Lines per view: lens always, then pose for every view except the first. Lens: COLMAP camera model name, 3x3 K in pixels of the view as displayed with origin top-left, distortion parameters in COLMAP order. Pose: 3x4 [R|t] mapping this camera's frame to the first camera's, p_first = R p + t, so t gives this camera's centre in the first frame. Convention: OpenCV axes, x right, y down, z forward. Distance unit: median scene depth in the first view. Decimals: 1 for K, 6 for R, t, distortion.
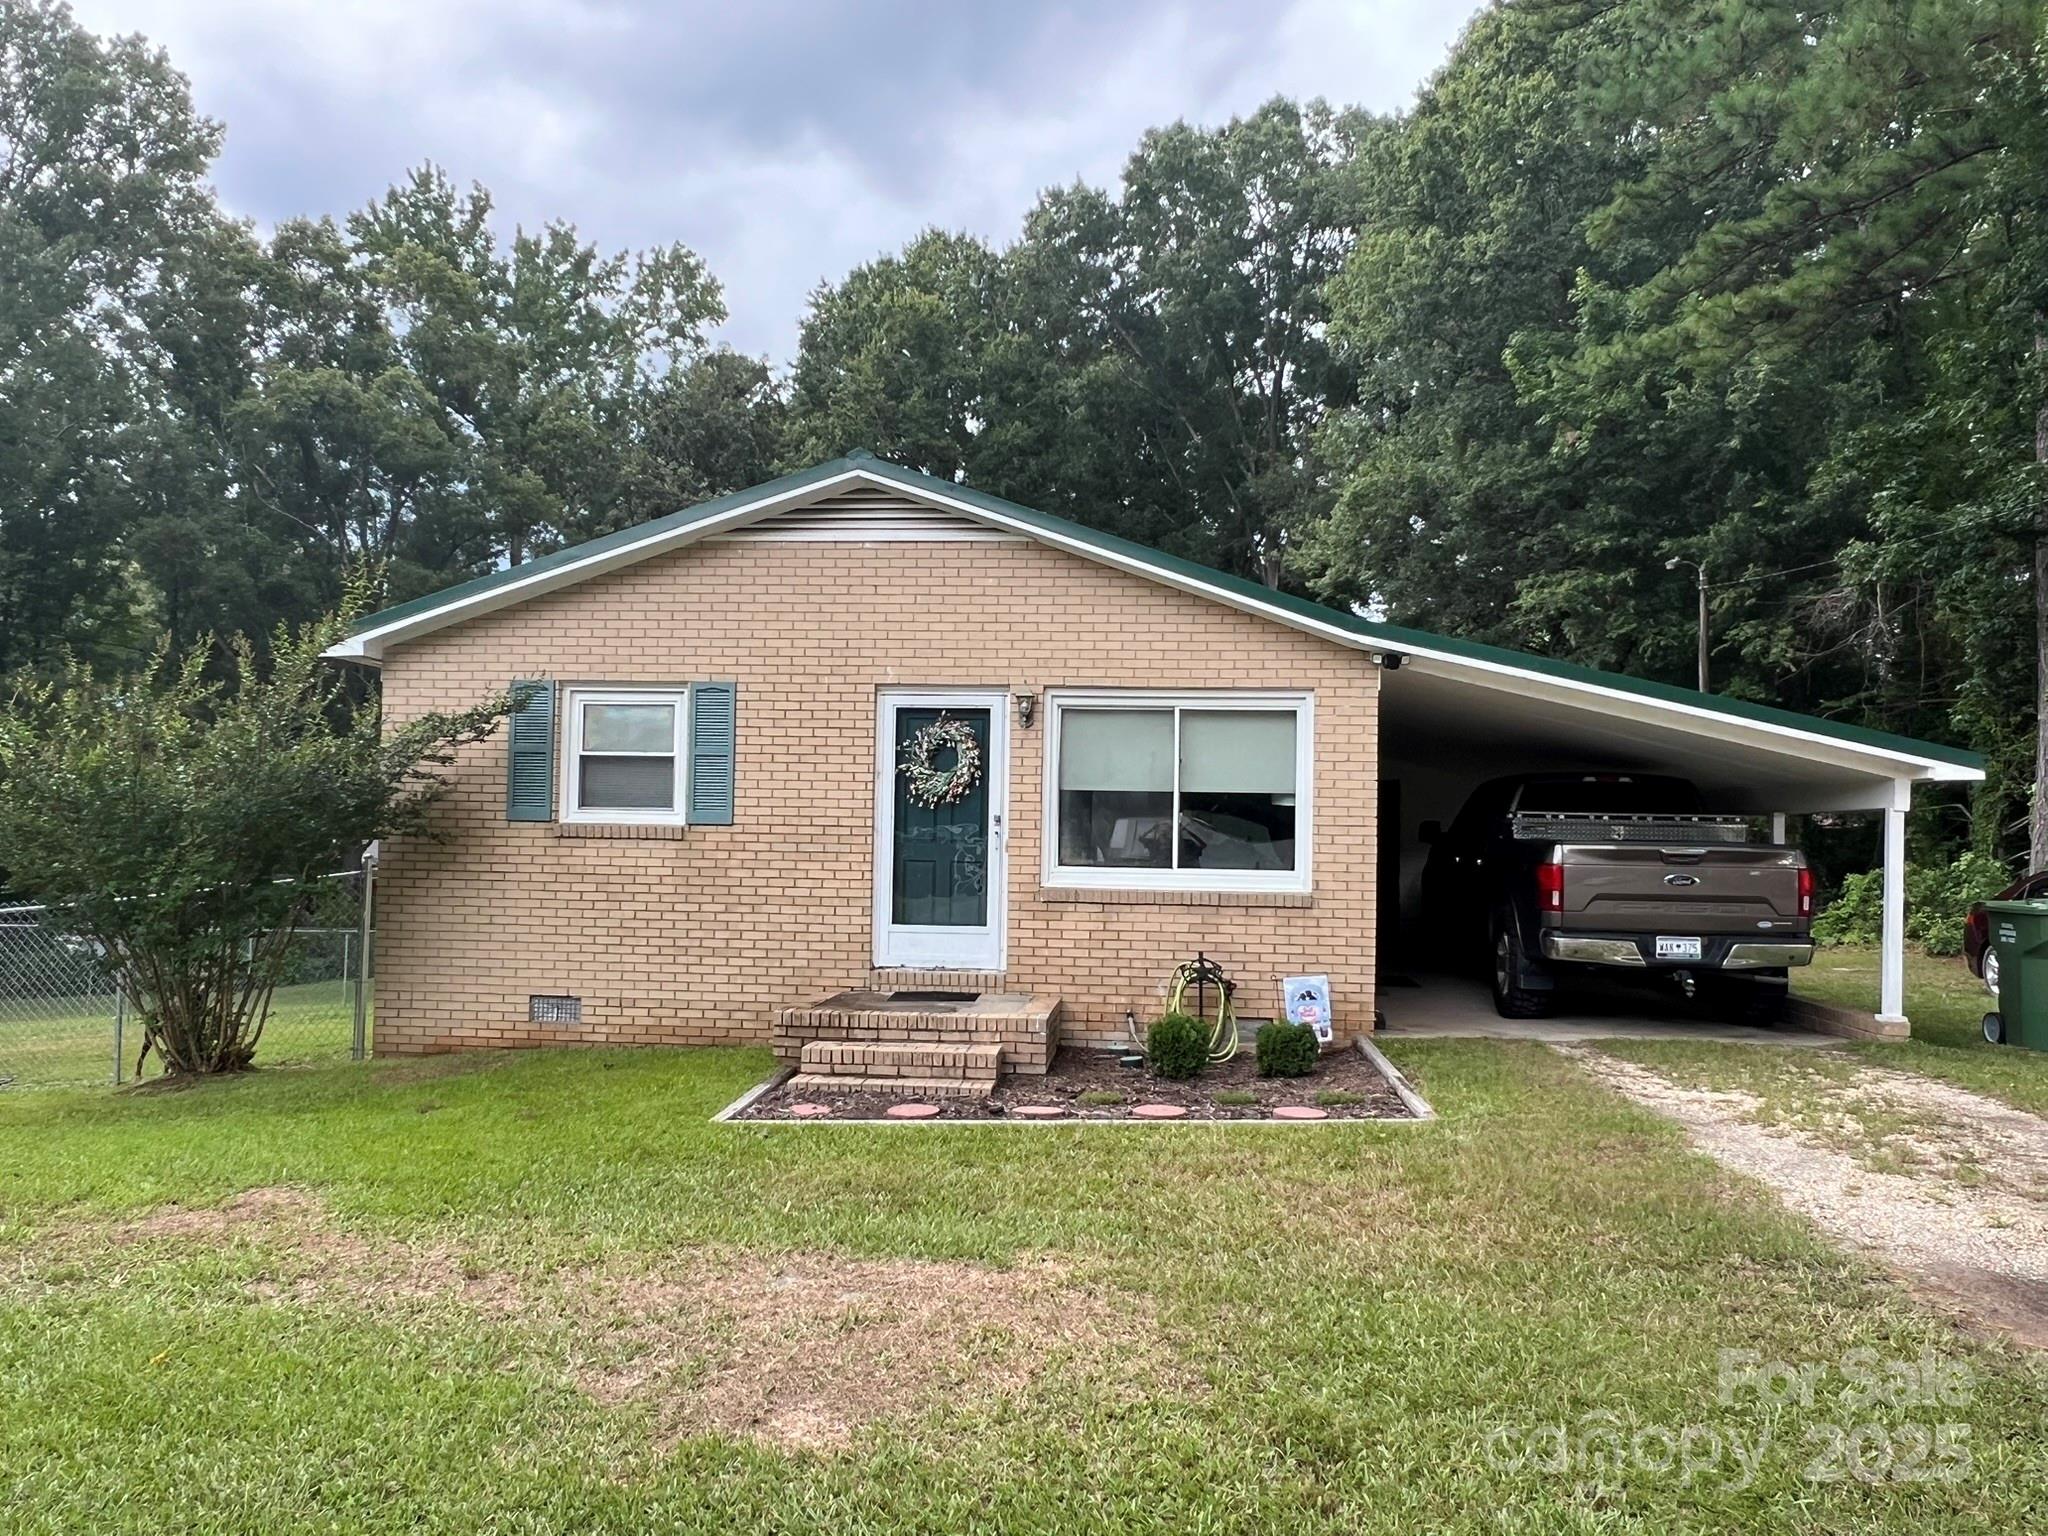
lens RADIAL K [[1524.6, 0, 1017.2], [0, 1524.6, 796.3], [0, 0, 1]] dist [-0.007494, -0.002291]
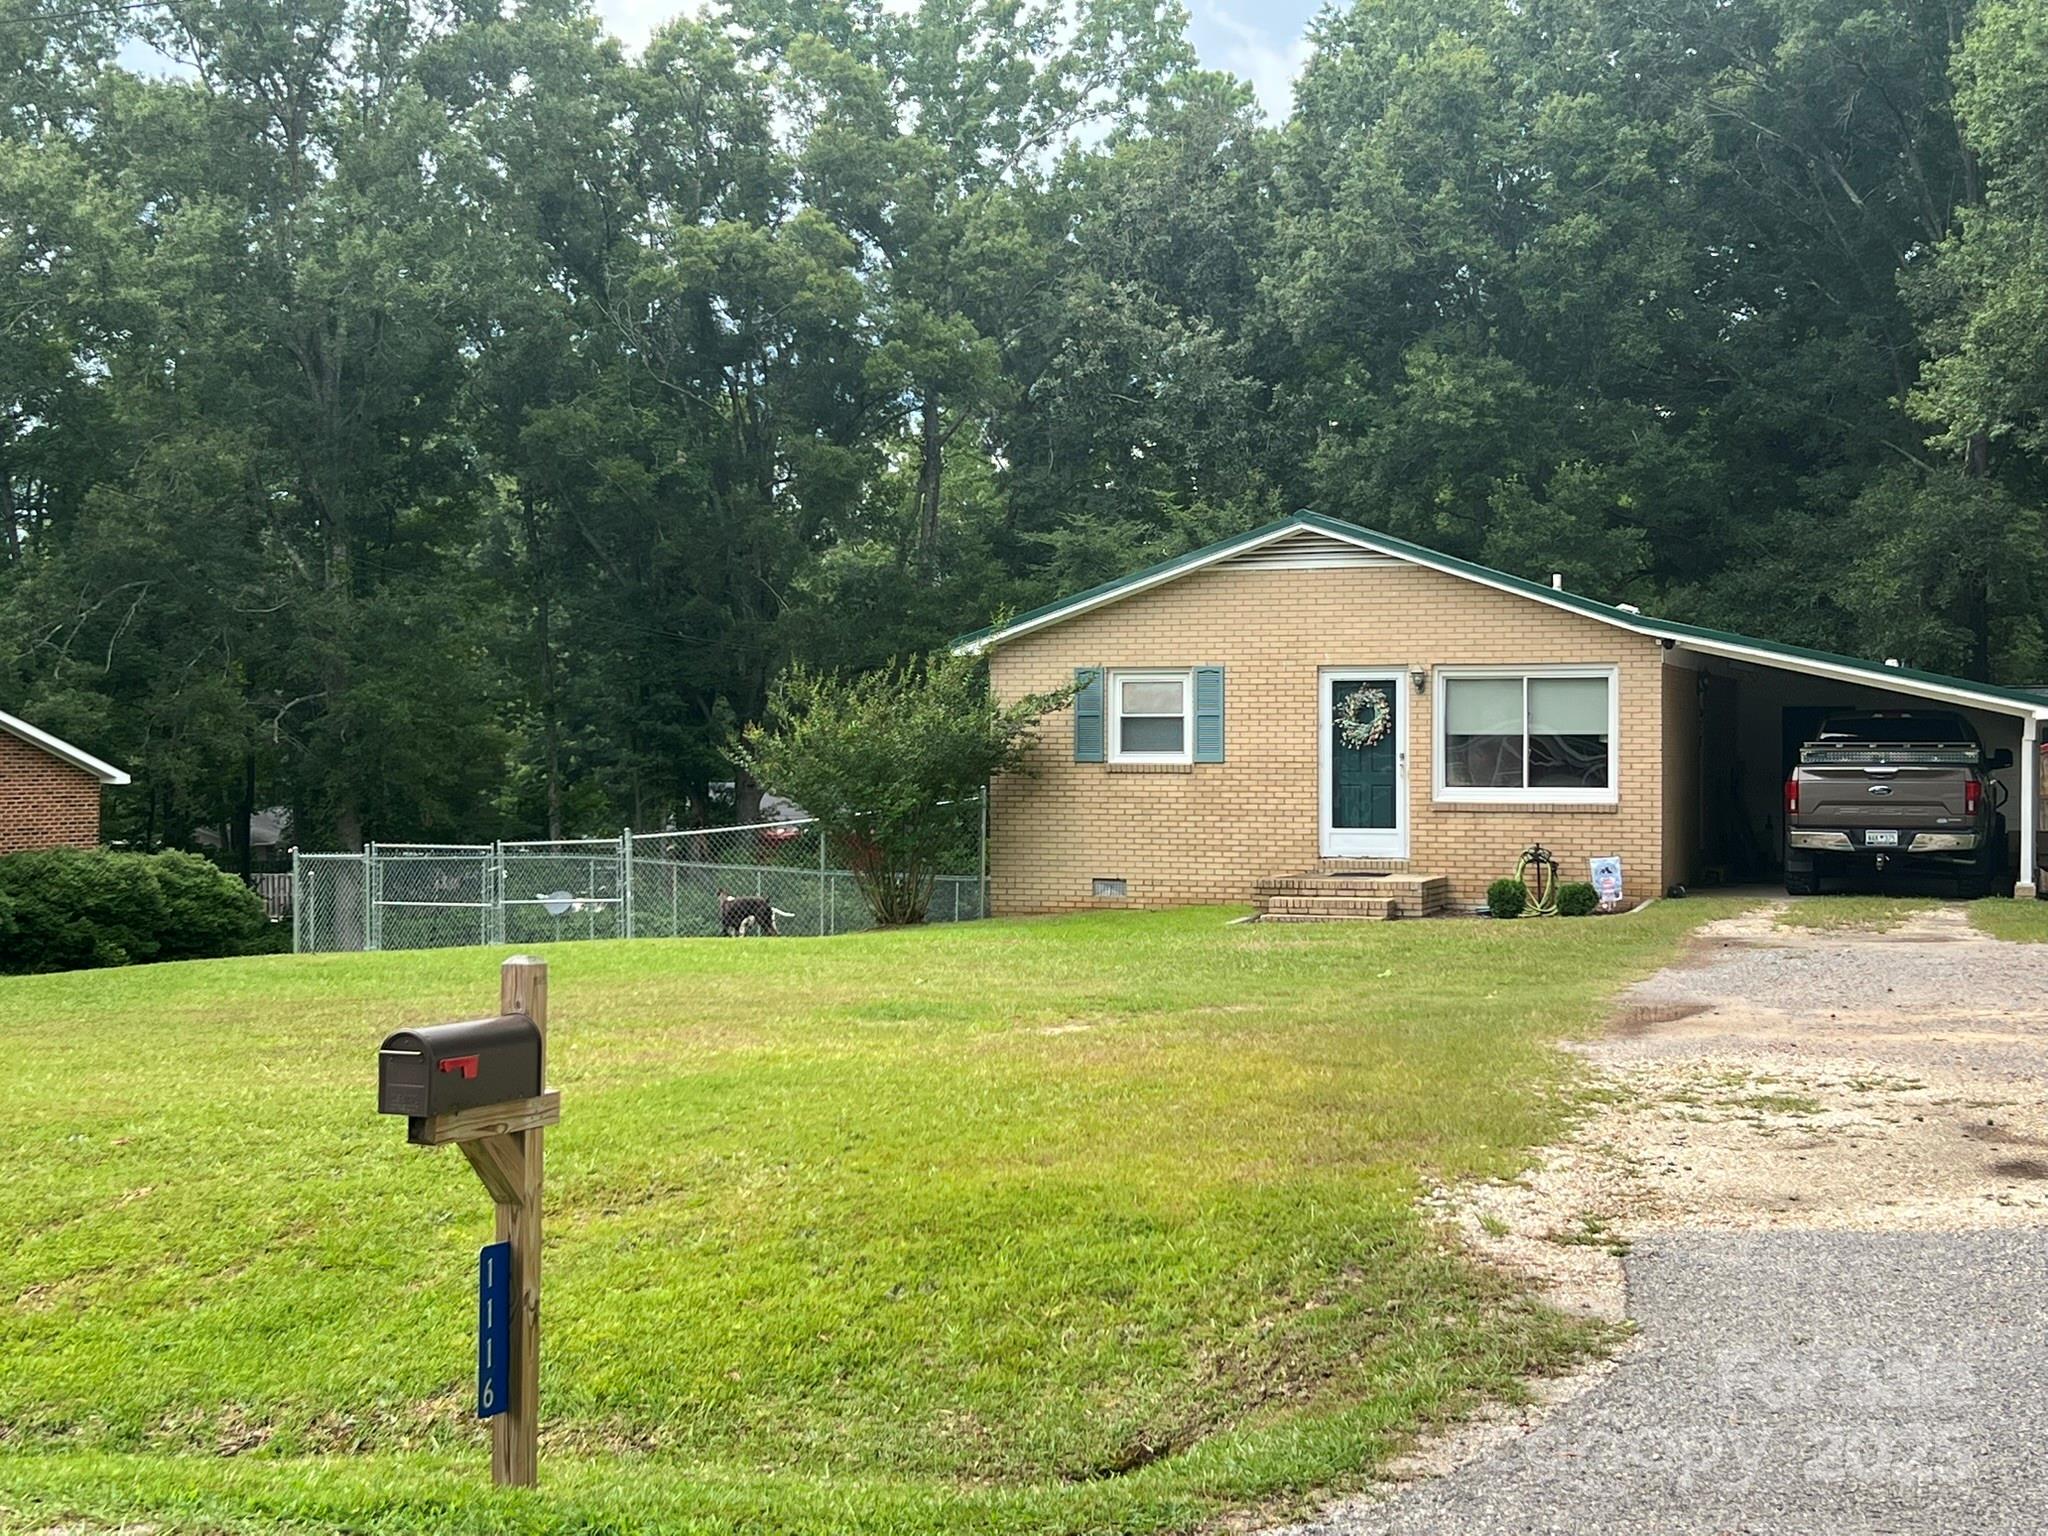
lens RADIAL K [[2809.7, 0, 1024.0], [0, 2809.7, 768.0], [0, 0, 1]] dist [0.156211, -0.014806]
pose [[0.968377, -0.016253, -0.248960, 0.307856], [0.022881, 0.999456, 0.023752, -0.045737], [0.248439, -0.028697, 0.968222, -1.707748]]
